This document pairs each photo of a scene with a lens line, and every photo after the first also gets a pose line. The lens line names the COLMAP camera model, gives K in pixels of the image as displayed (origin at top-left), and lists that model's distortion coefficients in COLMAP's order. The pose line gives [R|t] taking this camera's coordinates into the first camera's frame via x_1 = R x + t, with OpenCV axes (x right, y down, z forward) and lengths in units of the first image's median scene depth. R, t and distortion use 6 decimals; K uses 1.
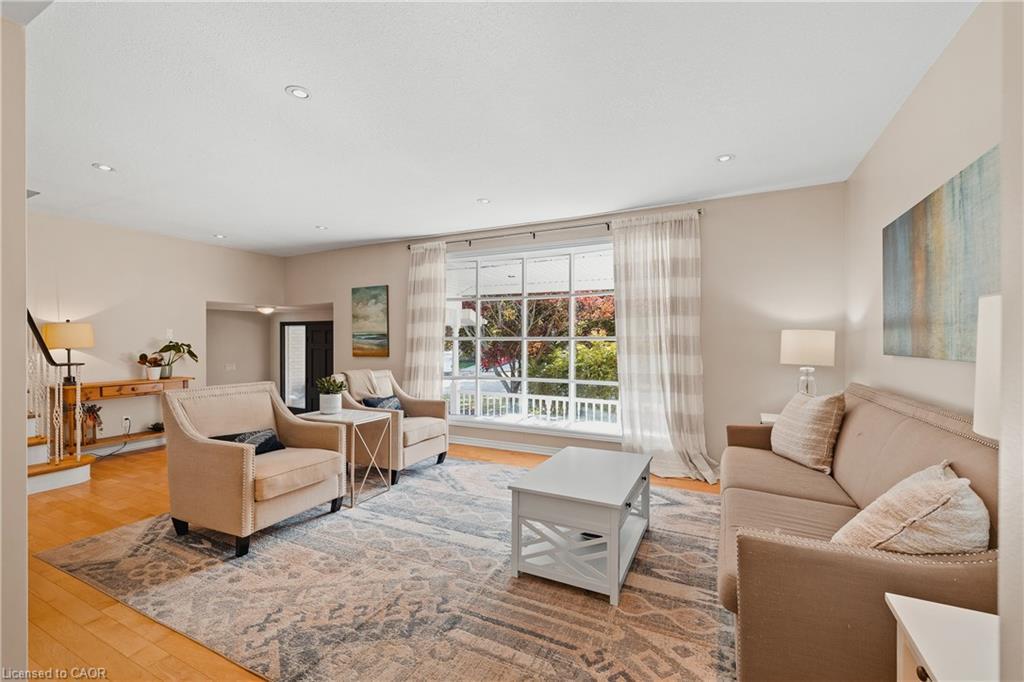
lens RADIAL K [[430.9, 0, 501.3], [0, 430.9, 339.3], [0, 0, 1]] dist [0.002115, -0.000416]
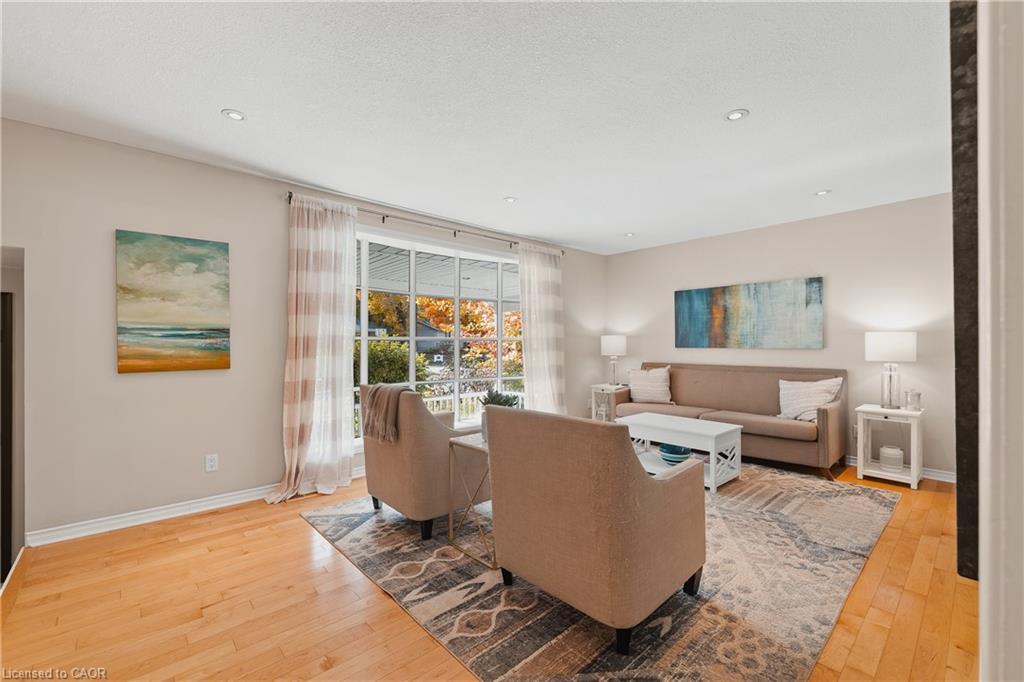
lens RADIAL K [[430.9, 0, 505.5], [0, 430.9, 342.4], [0, 0, 1]] dist [0.002115, -0.000416]
pose [[0.357109, 0.000467, 0.934063, -1.305312], [-0.003348, 0.999994, 0.000780, 0.007799], [-0.934057, -0.003405, 0.357108, 0.888460]]
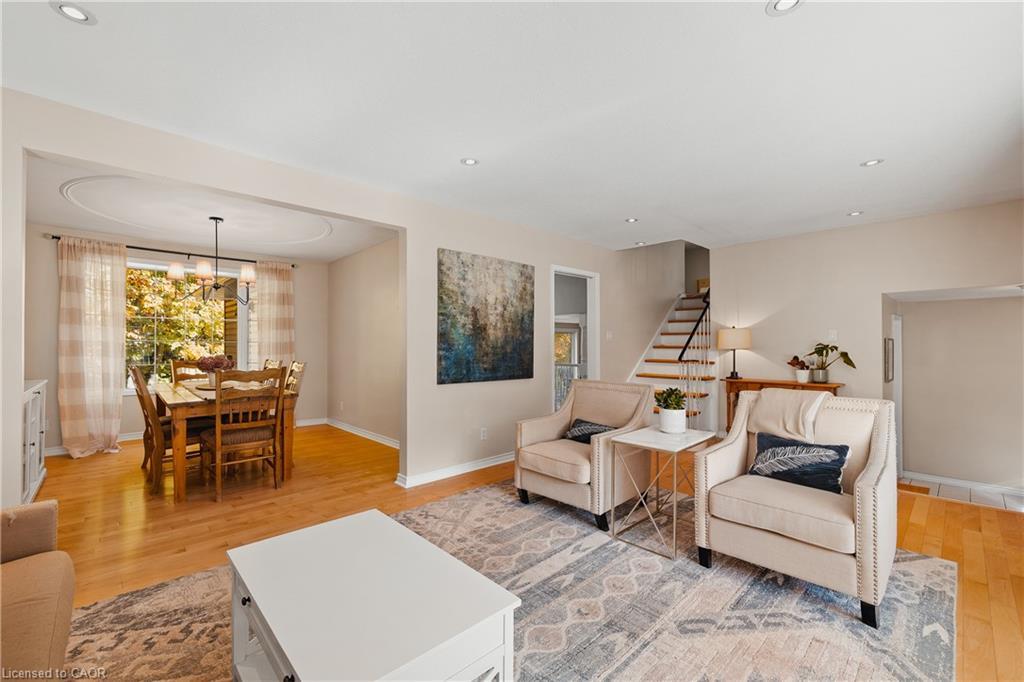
lens RADIAL K [[430.9, 0, 511.0], [0, 430.9, 337.8], [0, 0, 1]] dist [0.002115, -0.000416]
pose [[-0.326906, -0.008398, -0.945019, 0.588400], [0.003520, 0.999943, -0.010103, -0.000814], [0.945050, -0.006629, -0.326858, 1.198773]]
